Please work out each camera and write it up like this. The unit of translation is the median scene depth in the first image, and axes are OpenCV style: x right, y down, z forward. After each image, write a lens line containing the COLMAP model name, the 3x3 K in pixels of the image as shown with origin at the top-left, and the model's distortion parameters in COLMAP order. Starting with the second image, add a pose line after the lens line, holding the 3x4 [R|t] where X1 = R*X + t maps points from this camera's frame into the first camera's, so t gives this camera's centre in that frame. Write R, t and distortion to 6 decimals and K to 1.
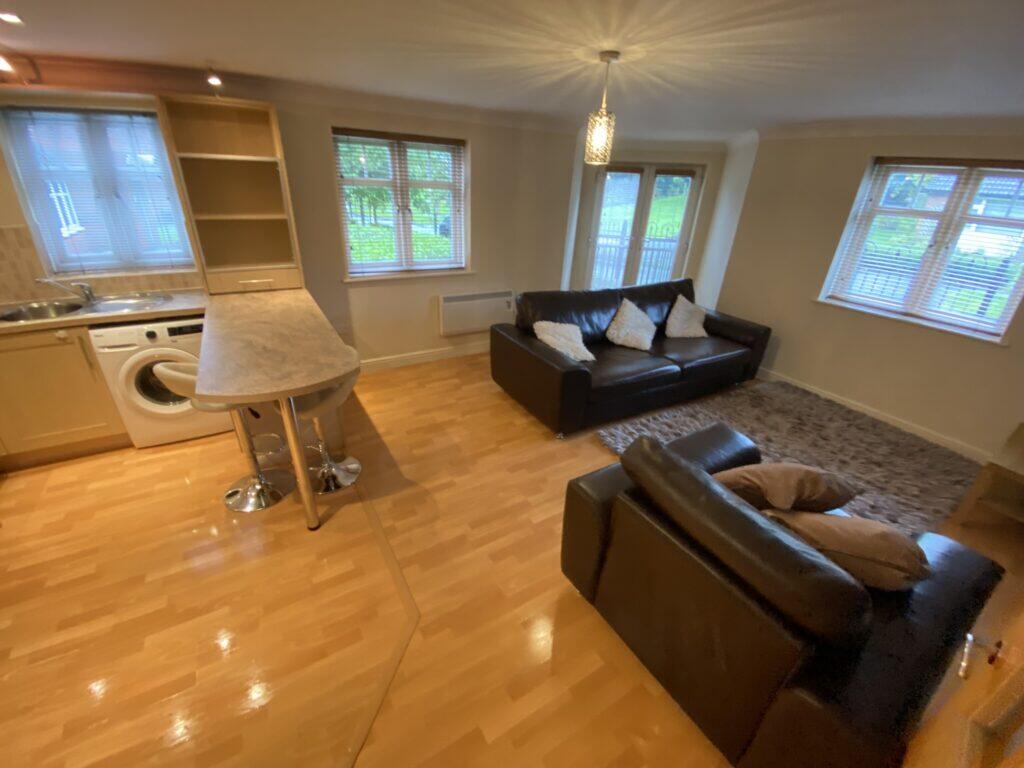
lens RADIAL K [[412.4, 0, 504.6], [0, 412.4, 388.0], [0, 0, 1]] dist [-0.001527, -0.008510]
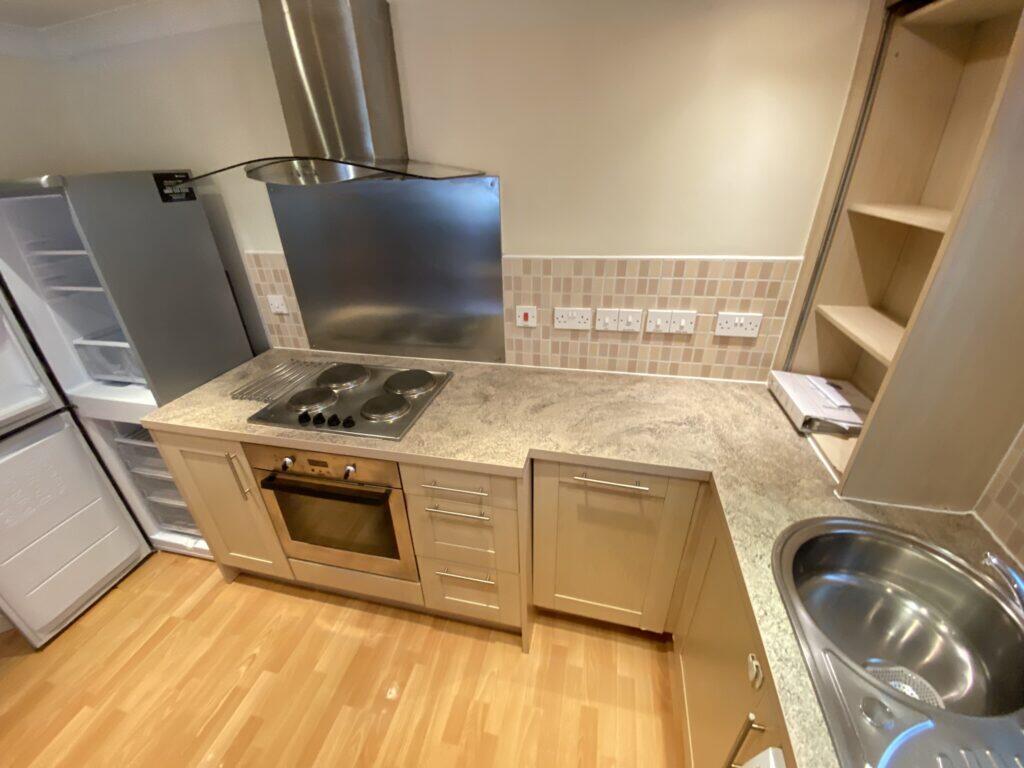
lens RADIAL K [[412.4, 0, 504.2], [0, 412.4, 378.4], [0, 0, 1]] dist [-0.001527, -0.008510]
pose [[-0.706747, 0.306997, -0.637386, -0.741050], [-0.306618, 0.679011, 0.667031, -0.409515], [0.637568, 0.666856, -0.385758, 0.760739]]
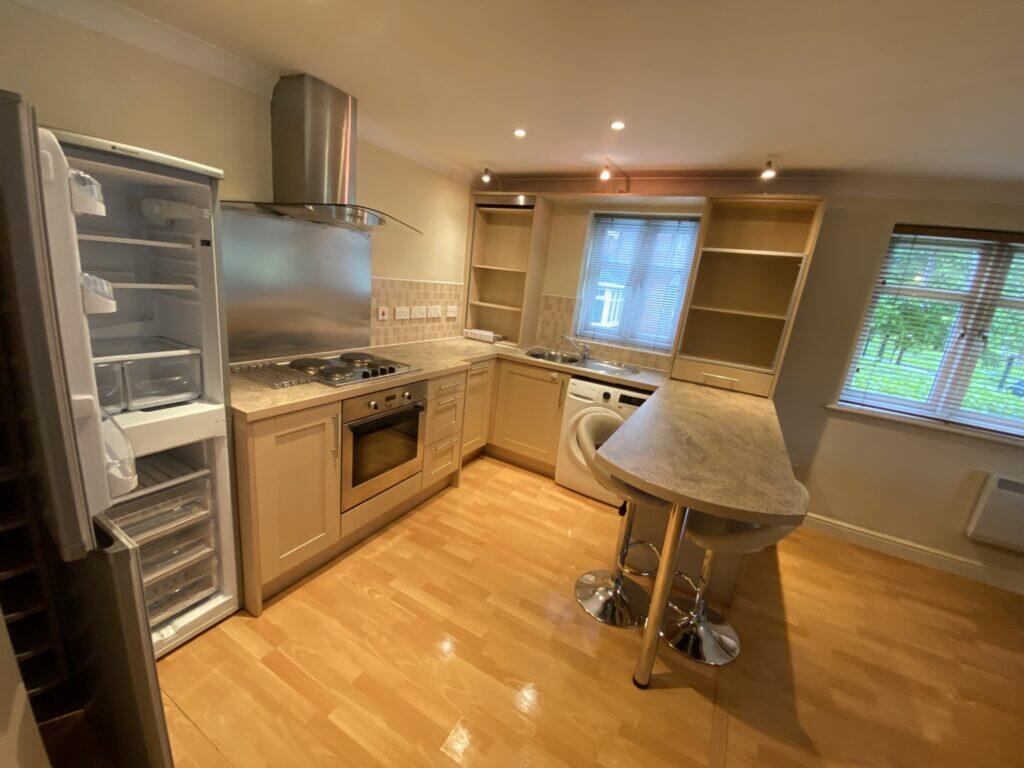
lens RADIAL K [[411.8, 0, 508.7], [0, 411.8, 386.7], [0, 0, 1]] dist [0.000961, -0.004174]
pose [[0.496122, 0.235278, -0.835767, -0.073258], [-0.460798, 0.887186, -0.023782, -0.003406], [0.735886, 0.396919, 0.548568, 0.181341]]
